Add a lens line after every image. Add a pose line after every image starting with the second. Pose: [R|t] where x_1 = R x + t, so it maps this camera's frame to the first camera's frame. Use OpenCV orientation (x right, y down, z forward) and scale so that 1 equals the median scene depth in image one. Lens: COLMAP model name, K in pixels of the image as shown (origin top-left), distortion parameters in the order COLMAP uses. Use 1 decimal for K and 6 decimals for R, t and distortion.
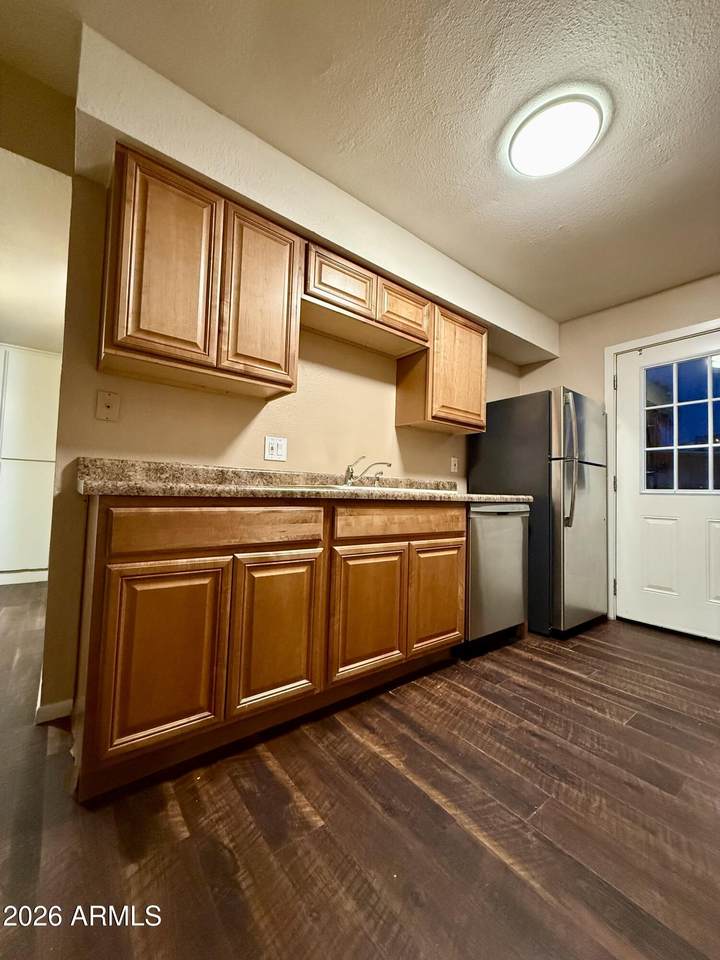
lens RADIAL K [[379.8, 0, 361.2], [0, 379.8, 476.5], [0, 0, 1]] dist [-0.001800, 0.000313]
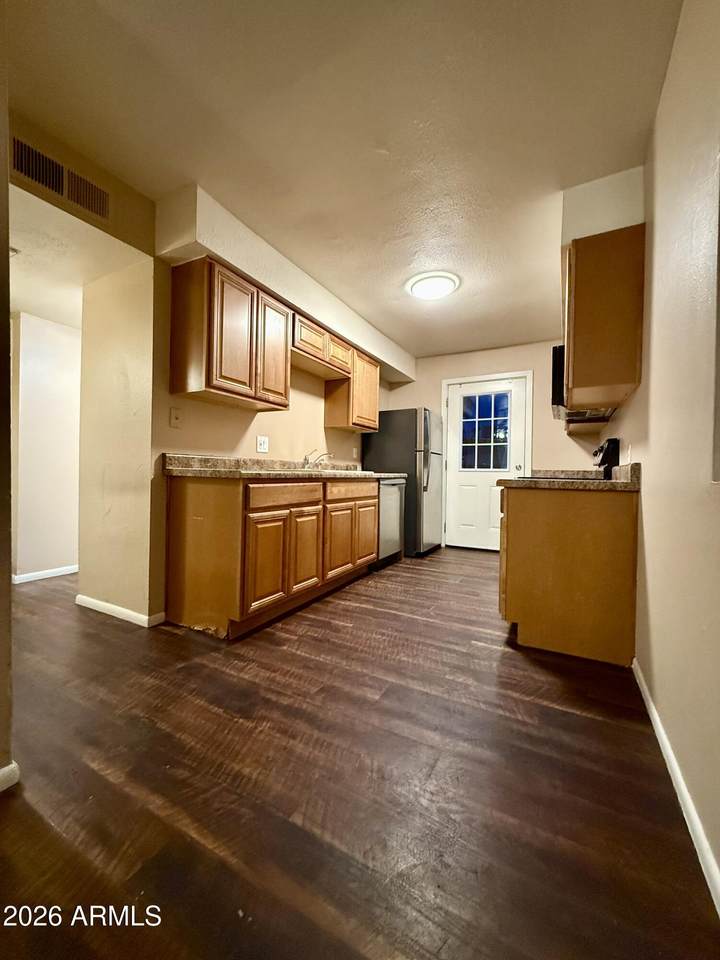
lens RADIAL K [[379.8, 0, 360.7], [0, 379.8, 477.1], [0, 0, 1]] dist [-0.001800, 0.000313]
pose [[0.914564, -0.018679, 0.404009, -0.525129], [-0.006173, 0.998172, 0.060123, -0.041674], [-0.404393, -0.057480, 0.912777, -0.554060]]
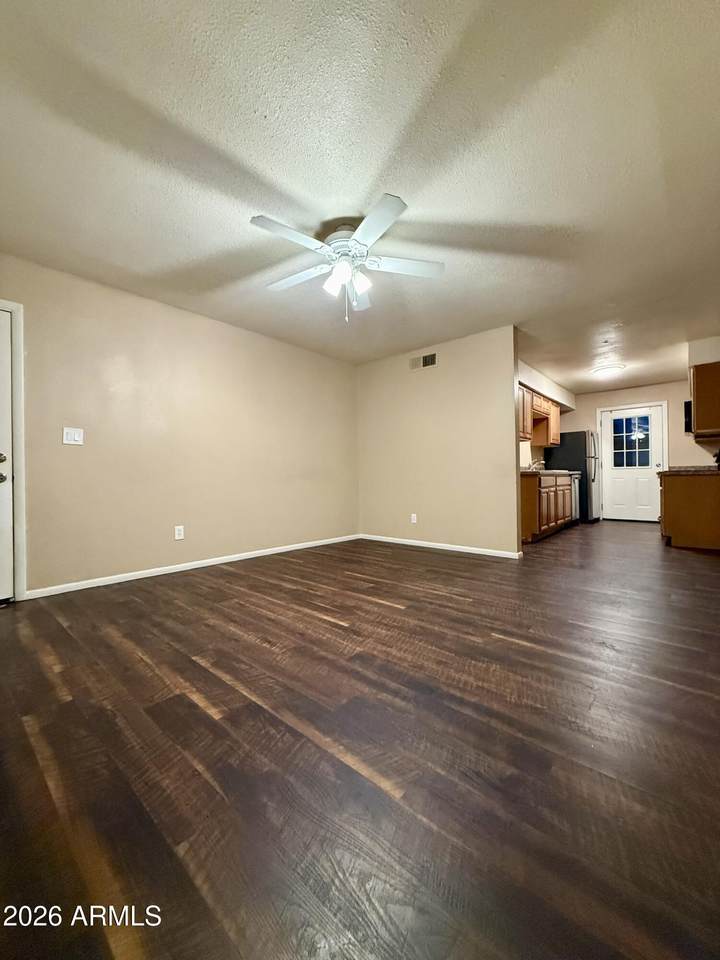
lens RADIAL K [[379.8, 0, 362.4], [0, 379.8, 477.7], [0, 0, 1]] dist [-0.001800, 0.000313]
pose [[0.980858, -0.043040, 0.189907, -2.090377], [0.034170, 0.998178, 0.049738, -0.119762], [-0.191702, -0.042297, 0.980541, -1.768170]]
